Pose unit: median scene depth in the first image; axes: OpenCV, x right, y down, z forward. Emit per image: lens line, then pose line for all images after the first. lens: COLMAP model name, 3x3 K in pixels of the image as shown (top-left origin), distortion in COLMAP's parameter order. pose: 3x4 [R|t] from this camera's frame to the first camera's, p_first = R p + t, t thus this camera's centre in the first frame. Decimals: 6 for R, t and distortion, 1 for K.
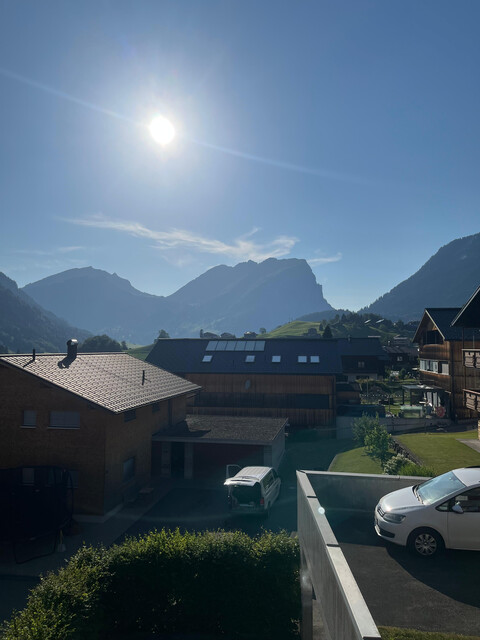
lens RADIAL K [[443.0, 0, 240.0], [0, 443.0, 320.0], [0, 0, 1]] dist [0.037302, -0.000690]
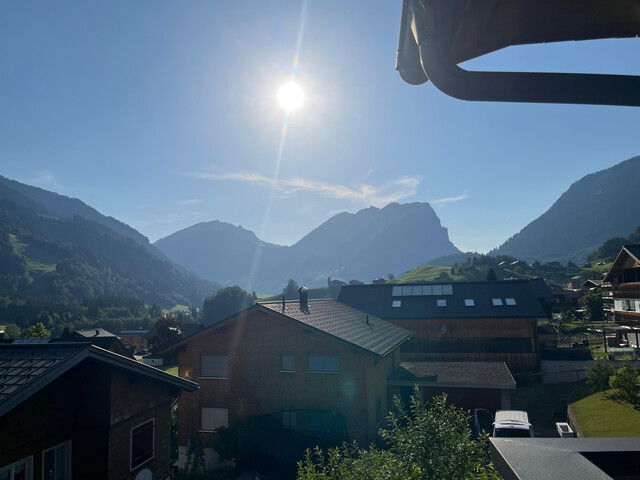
lens RADIAL K [[447.1, 0, 319.3], [0, 447.1, 253.7], [0, 0, 1]] dist [0.000429, -0.001099]
pose [[0.994300, -0.037786, -0.099695, -0.144051], [0.034693, 0.998867, -0.032576, 0.001227], [0.100813, 0.028932, 0.994485, -0.016726]]
